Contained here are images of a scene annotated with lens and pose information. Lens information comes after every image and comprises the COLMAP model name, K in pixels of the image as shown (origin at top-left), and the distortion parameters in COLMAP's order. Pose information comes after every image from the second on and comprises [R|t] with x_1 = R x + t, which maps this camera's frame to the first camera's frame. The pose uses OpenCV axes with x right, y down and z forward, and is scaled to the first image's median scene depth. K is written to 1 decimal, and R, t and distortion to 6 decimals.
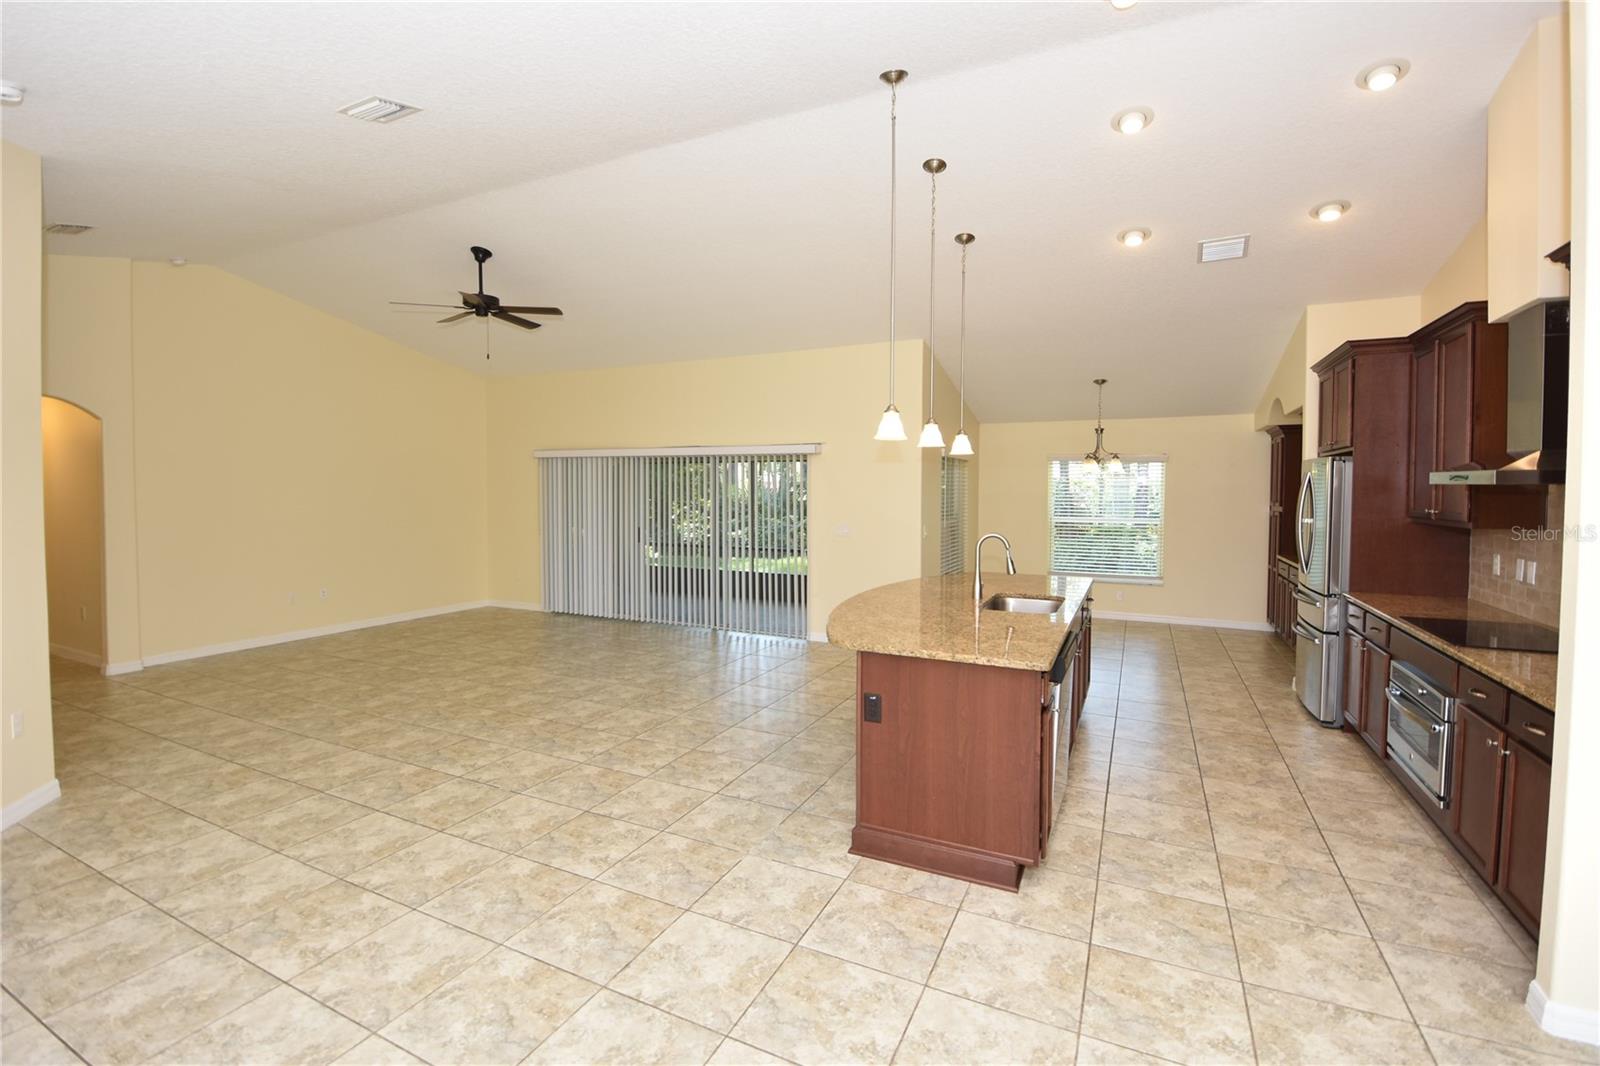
lens RADIAL K [[703.8, 0, 794.0], [0, 703.8, 511.5], [0, 0, 1]] dist [-0.001434, -0.012162]
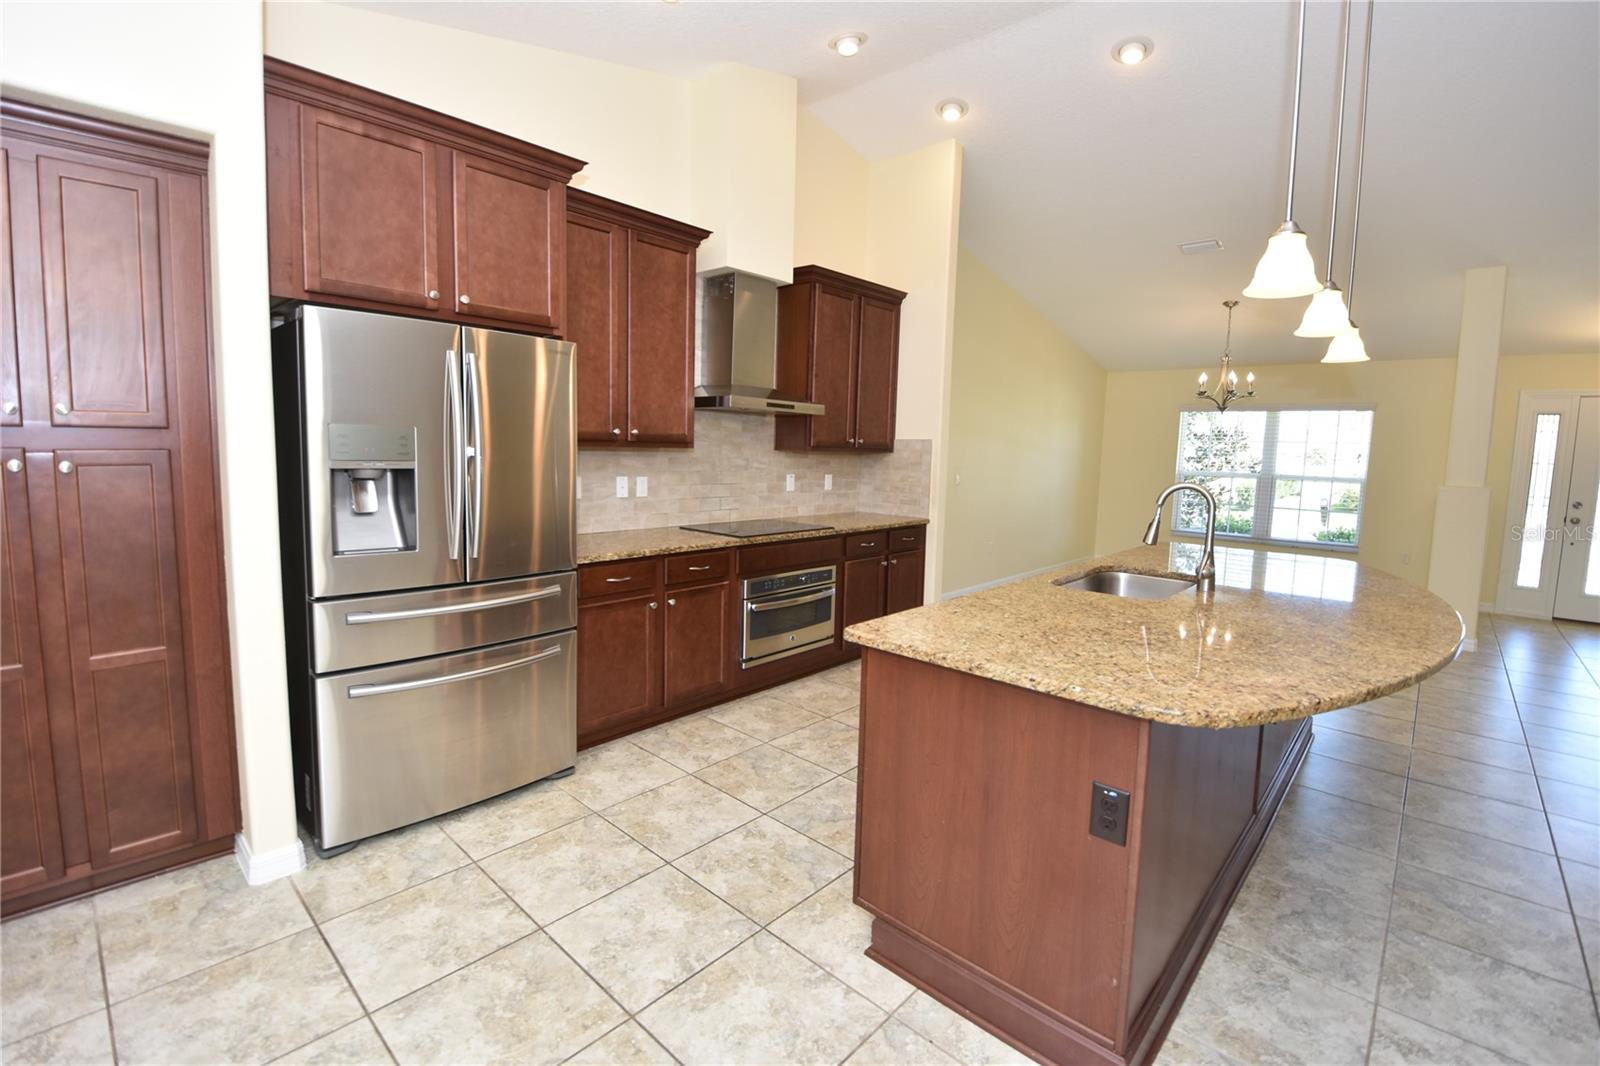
lens RADIAL K [[703.8, 0, 795.9], [0, 703.8, 516.0], [0, 0, 1]] dist [-0.001434, -0.012162]
pose [[-0.957745, -0.056413, 0.282030, 0.425099], [-0.019825, 0.991192, 0.130941, -0.013753], [-0.286933, 0.119817, -0.950428, 1.644944]]
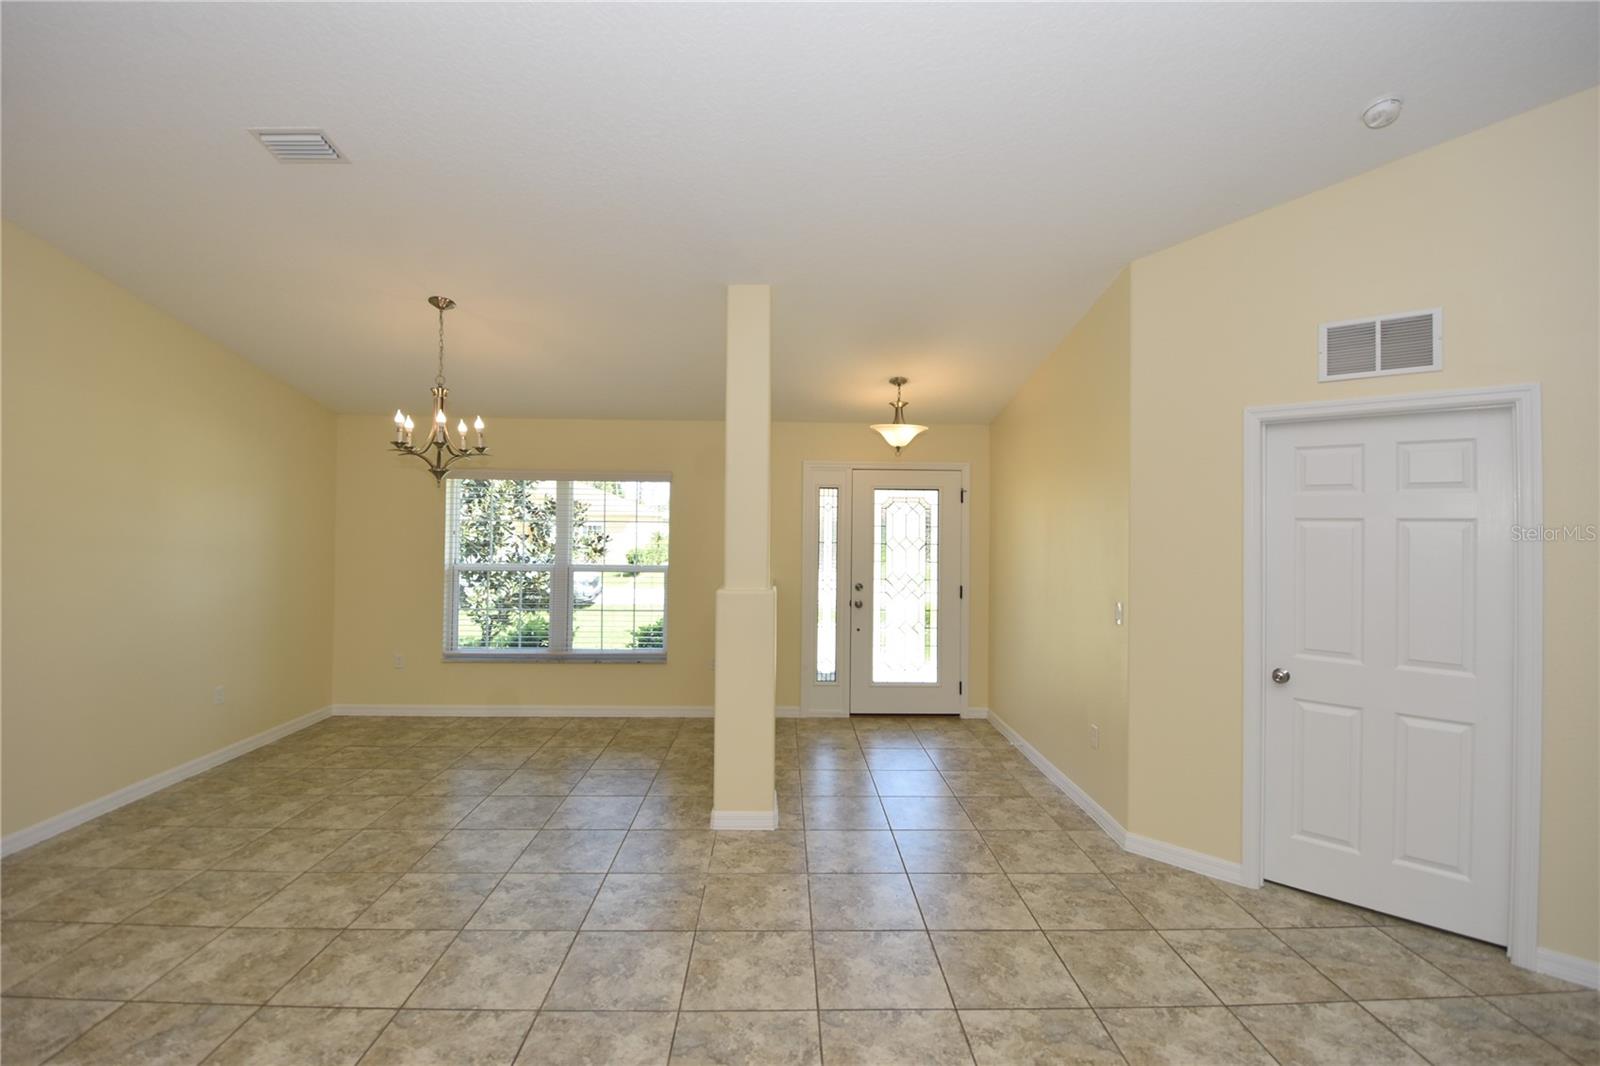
lens RADIAL K [[703.8, 0, 796.2], [0, 703.8, 516.5], [0, 0, 1]] dist [-0.001434, -0.012162]
pose [[-0.886580, -0.014889, -0.462335, -0.011476], [-0.026577, 0.999470, 0.018779, -0.038010], [0.461810, 0.028936, -0.886507, 0.923449]]
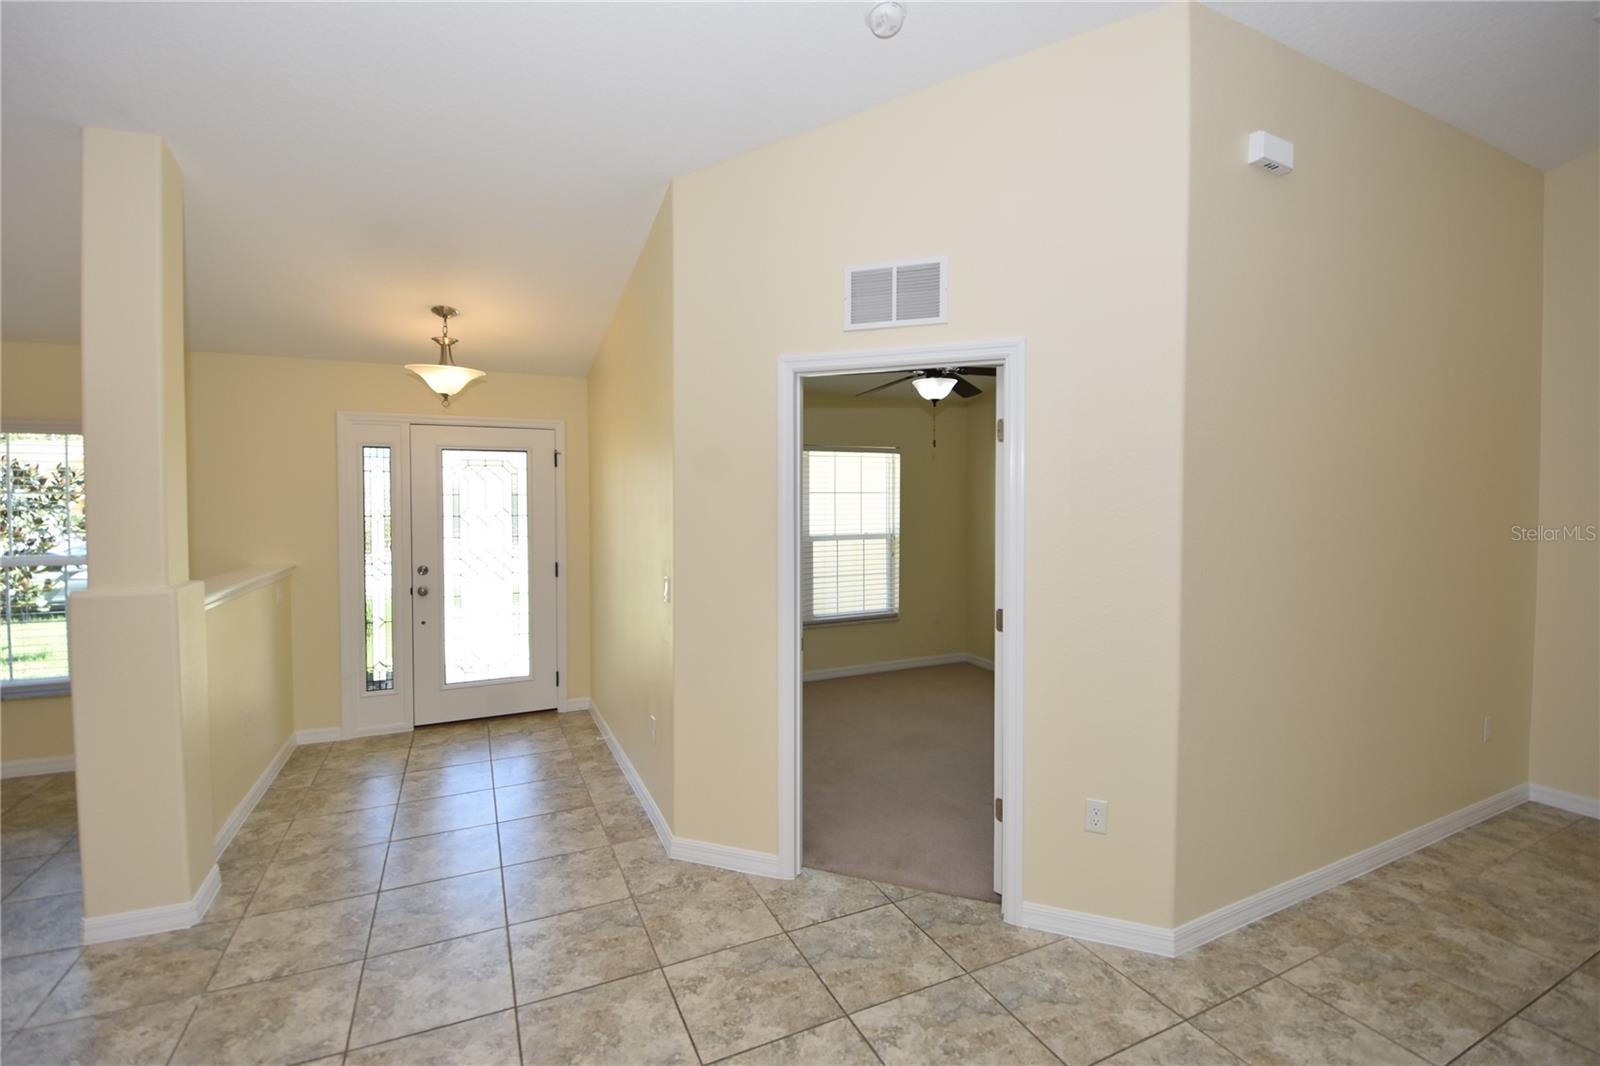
lens RADIAL K [[703.8, 0, 797.7], [0, 703.8, 520.5], [0, 0, 1]] dist [-0.001434, -0.012162]
pose [[-0.622342, 0.026183, -0.782308, -0.259967], [-0.028376, 0.998029, 0.055978, -0.034876], [0.782231, 0.057036, -0.620372, 0.917058]]
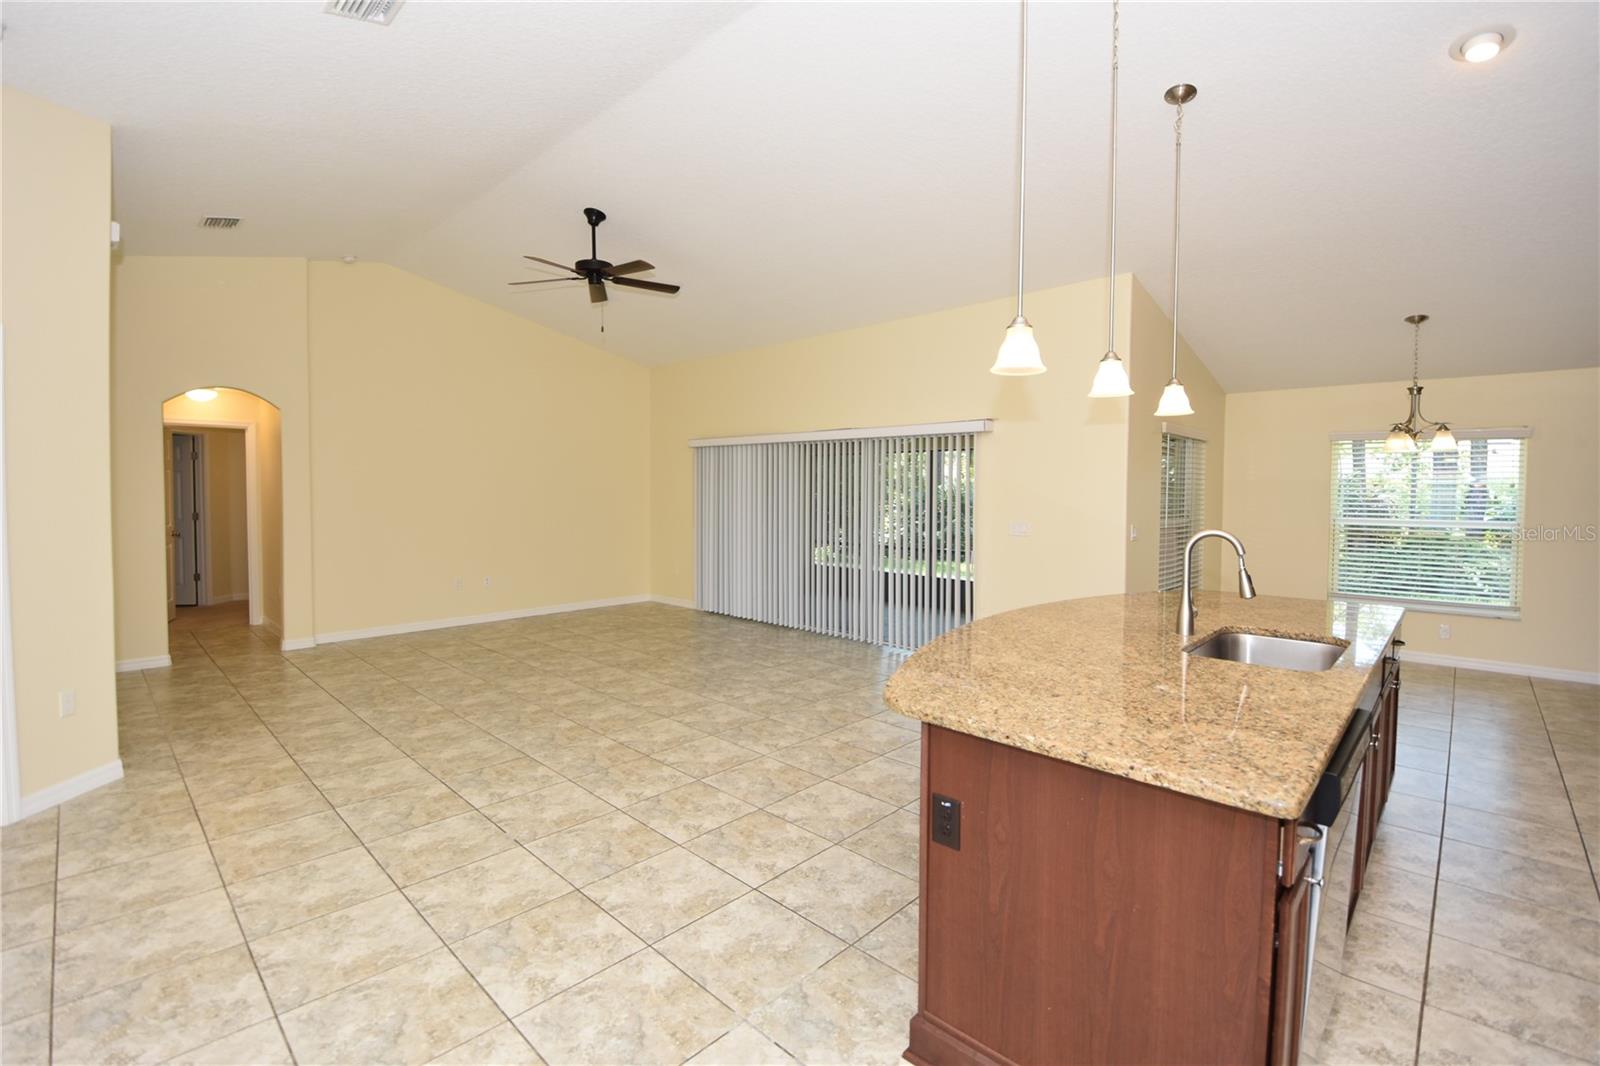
lens RADIAL K [[703.8, 0, 794.1], [0, 703.8, 516.5], [0, 0, 1]] dist [-0.001434, -0.012162]
pose [[0.952026, 0.014030, -0.305696, 0.116115], [-0.012775, 0.999900, 0.006105, 0.019199], [0.305751, -0.001907, 0.952110, 0.289754]]
